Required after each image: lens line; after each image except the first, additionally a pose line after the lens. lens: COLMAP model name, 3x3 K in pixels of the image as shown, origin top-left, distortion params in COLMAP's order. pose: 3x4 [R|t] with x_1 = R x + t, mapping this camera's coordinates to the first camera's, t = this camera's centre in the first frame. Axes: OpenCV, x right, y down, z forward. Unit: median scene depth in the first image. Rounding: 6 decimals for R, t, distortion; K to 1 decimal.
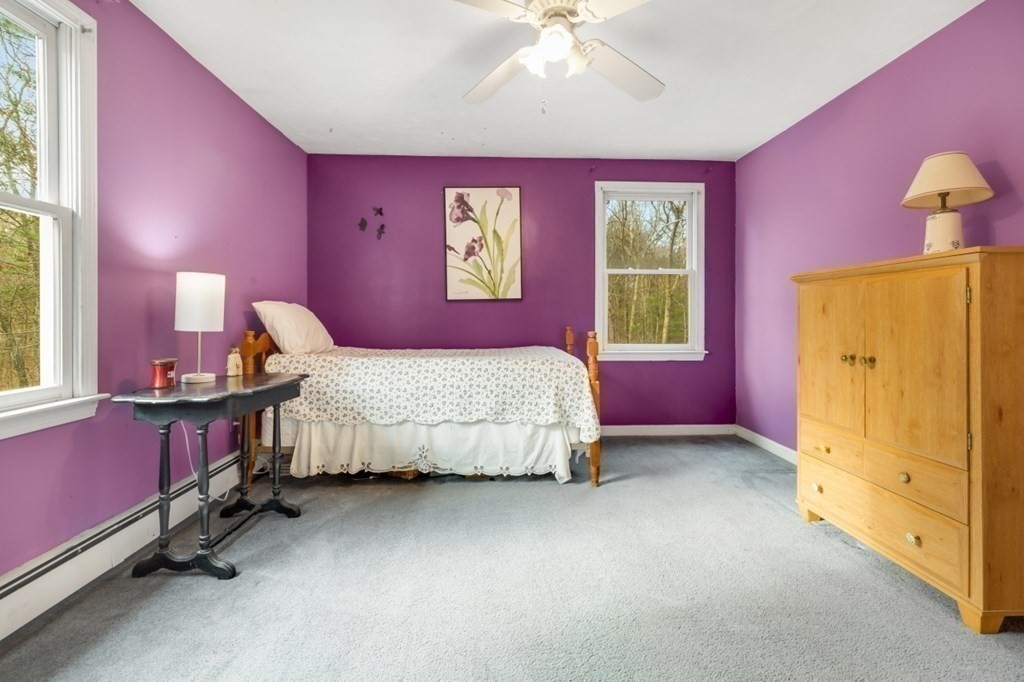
lens RADIAL K [[471.3, 0, 514.1], [0, 471.3, 317.6], [0, 0, 1]] dist [0.009217, -0.000239]
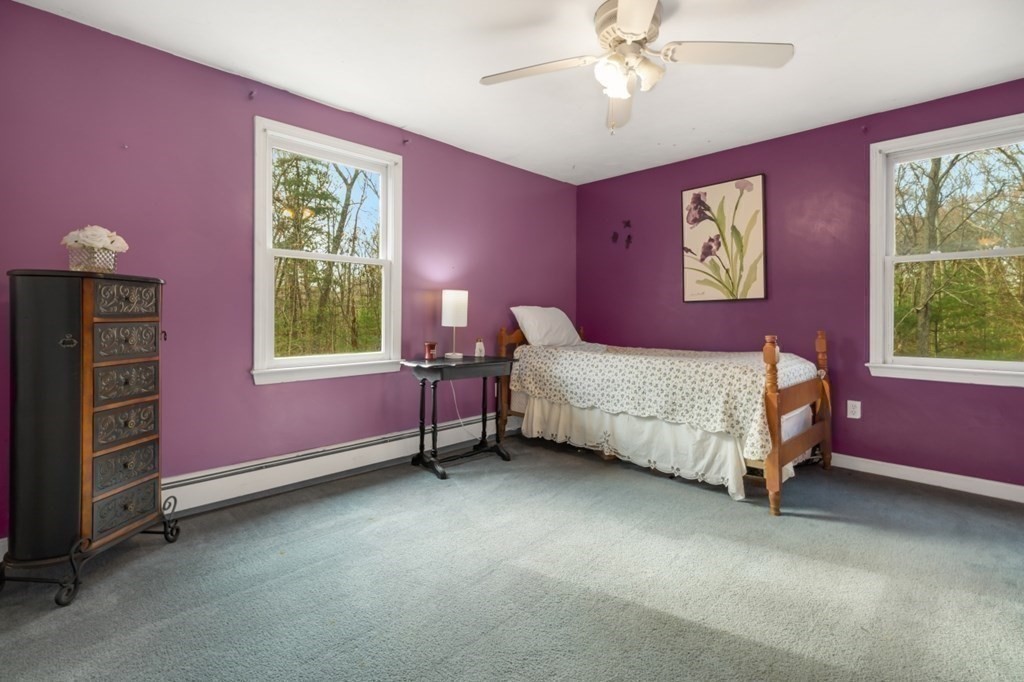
lens RADIAL K [[471.3, 0, 505.5], [0, 471.3, 314.7], [0, 0, 1]] dist [0.009217, -0.000239]
pose [[0.672806, -0.000516, -0.739819, 0.483811], [-0.005833, 0.999965, -0.006002, -0.001548], [0.739796, 0.008354, 0.672780, 0.048341]]
